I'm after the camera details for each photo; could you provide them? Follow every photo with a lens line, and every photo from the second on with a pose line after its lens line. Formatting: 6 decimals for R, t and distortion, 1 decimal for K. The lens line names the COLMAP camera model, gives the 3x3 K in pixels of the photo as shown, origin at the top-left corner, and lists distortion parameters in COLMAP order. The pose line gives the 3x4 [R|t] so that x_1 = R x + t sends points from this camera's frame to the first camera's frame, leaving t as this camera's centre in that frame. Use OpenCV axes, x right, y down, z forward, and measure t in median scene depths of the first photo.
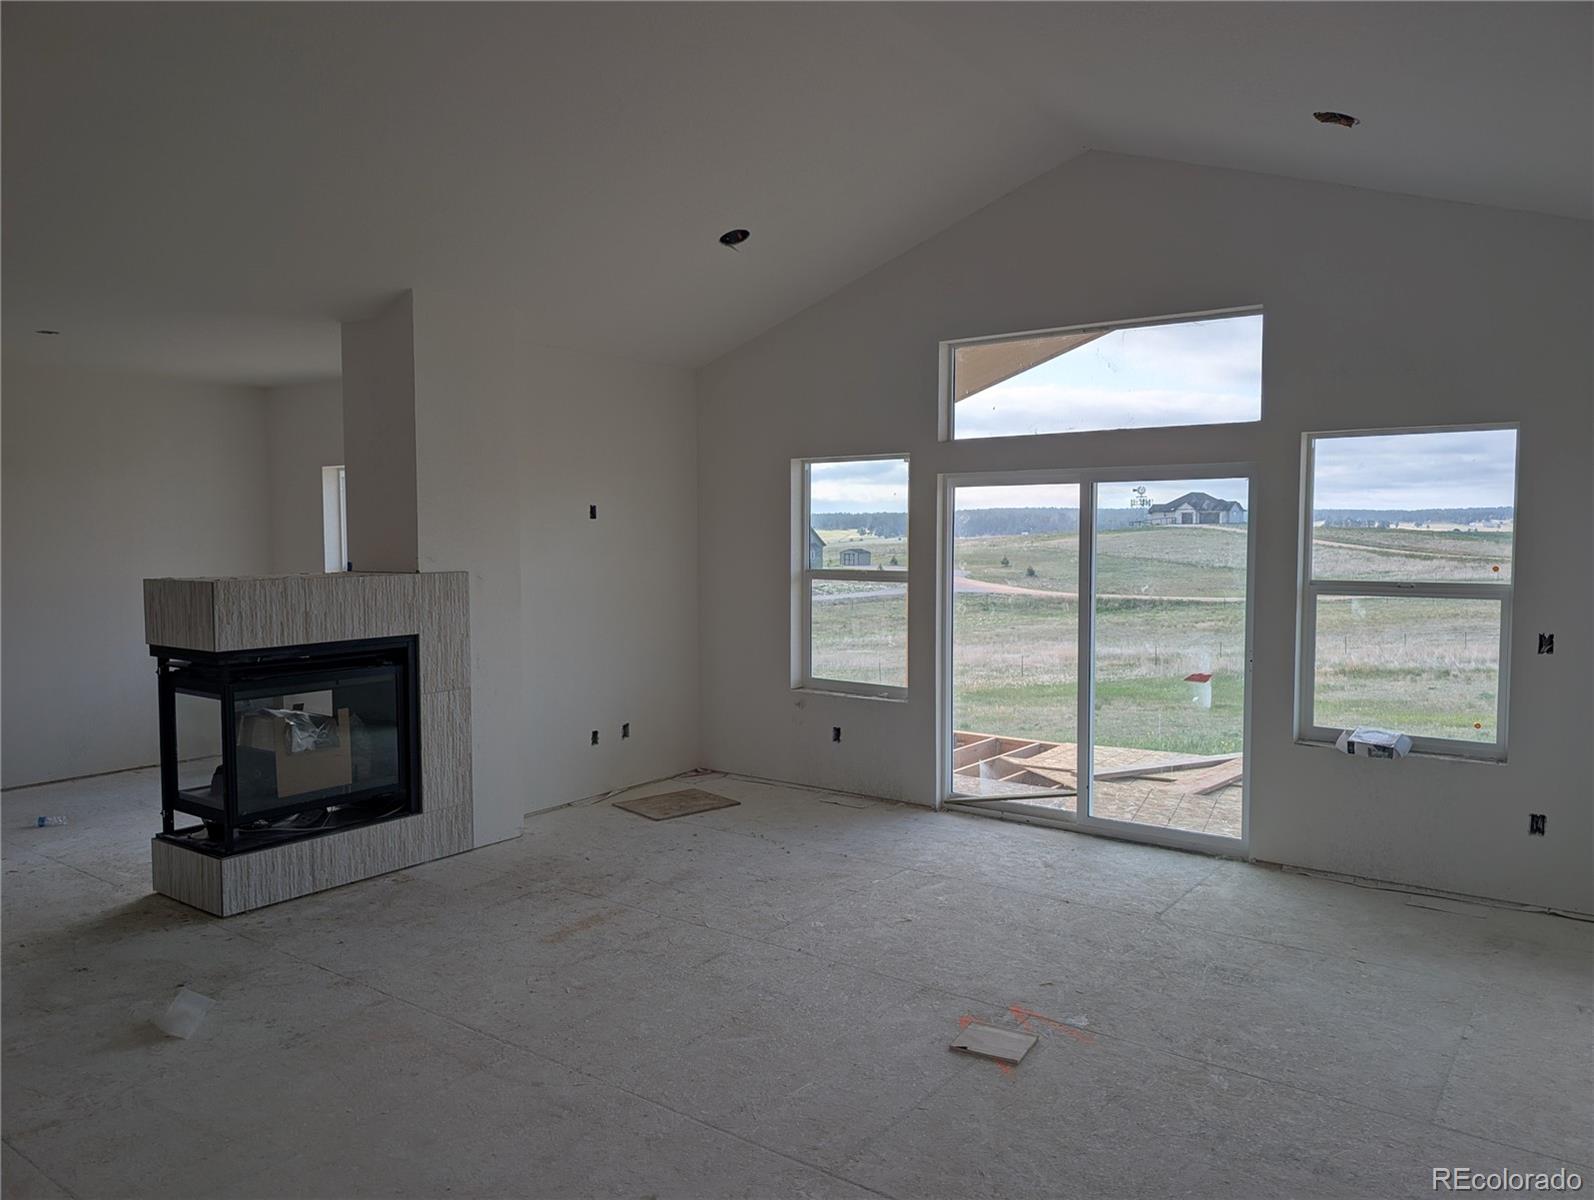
lens RADIAL K [[1147.2, 0, 797.0], [0, 1147.2, 600.0], [0, 0, 1]] dist [0.030538, -0.031891]
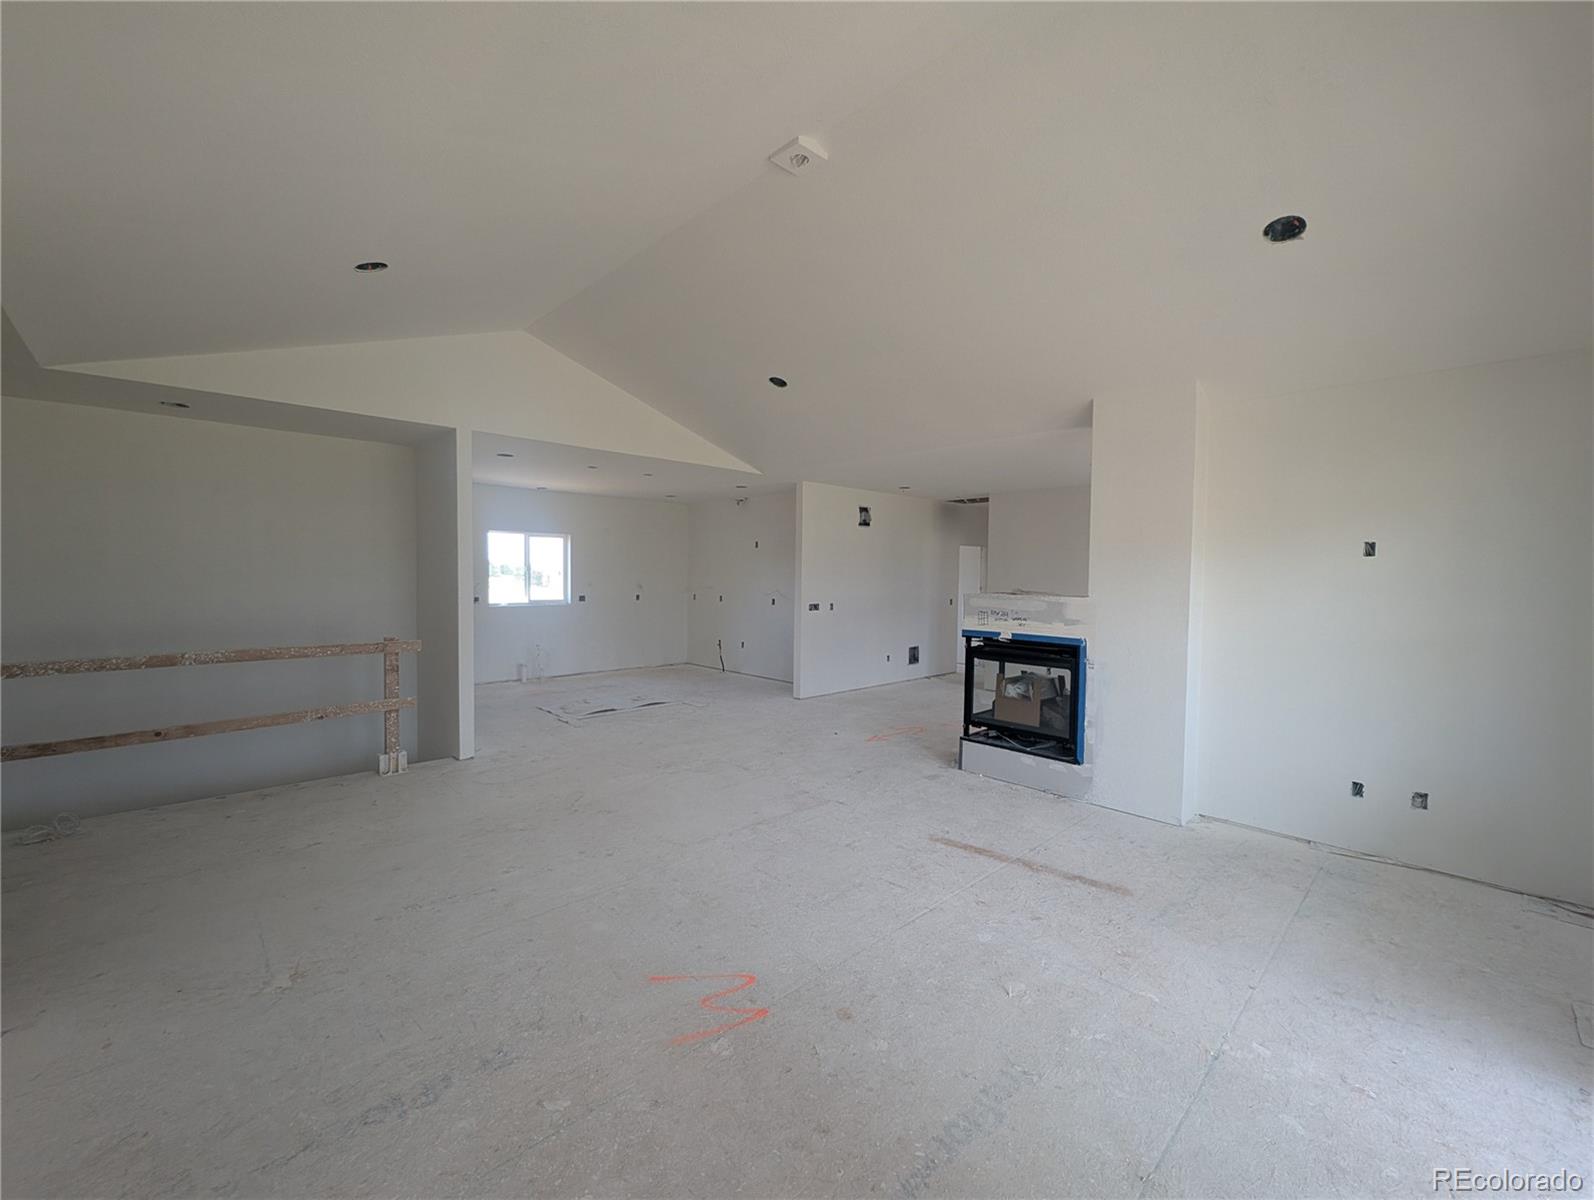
lens RADIAL K [[661.2, 0, 797.0], [0, 661.2, 600.0], [0, 0, 1]] dist [-0.000211, 0.000117]
pose [[-0.181152, 0.034833, -0.982838, 0.539322], [-0.073138, 0.996128, 0.048785, -0.033654], [0.980732, 0.080720, -0.177903, 0.791600]]
